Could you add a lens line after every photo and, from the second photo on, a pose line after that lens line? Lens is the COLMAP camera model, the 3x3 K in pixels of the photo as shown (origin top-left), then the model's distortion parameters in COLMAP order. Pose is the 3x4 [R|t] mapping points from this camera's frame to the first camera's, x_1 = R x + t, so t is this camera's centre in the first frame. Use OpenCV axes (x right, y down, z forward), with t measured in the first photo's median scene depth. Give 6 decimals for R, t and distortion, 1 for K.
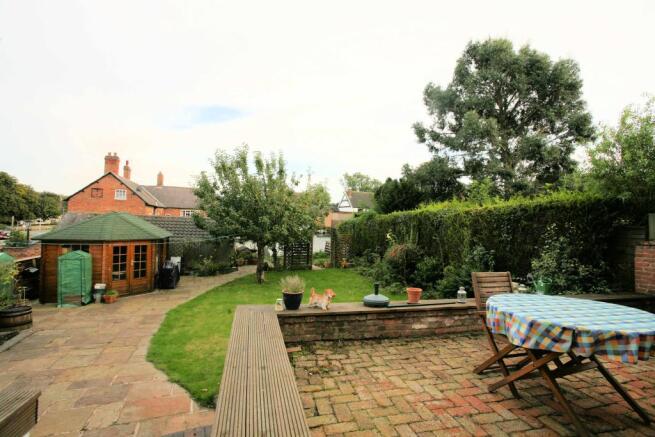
lens RADIAL K [[320.0, 0, 327.4], [0, 320.0, 224.1], [0, 0, 1]] dist [-0.017967, 0.000731]
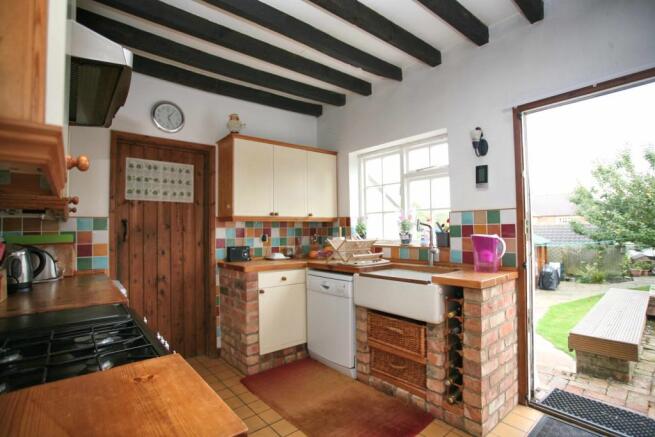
lens RADIAL K [[320.0, 0, 327.4], [0, 320.0, 224.1], [0, 0, 1]] dist [-0.017967, 0.000731]
pose [[0.488711, -0.065887, -0.869954, 0.090242], [0.035948, 0.997818, -0.055377, 0.008651], [0.871705, -0.004209, 0.490014, -0.195511]]
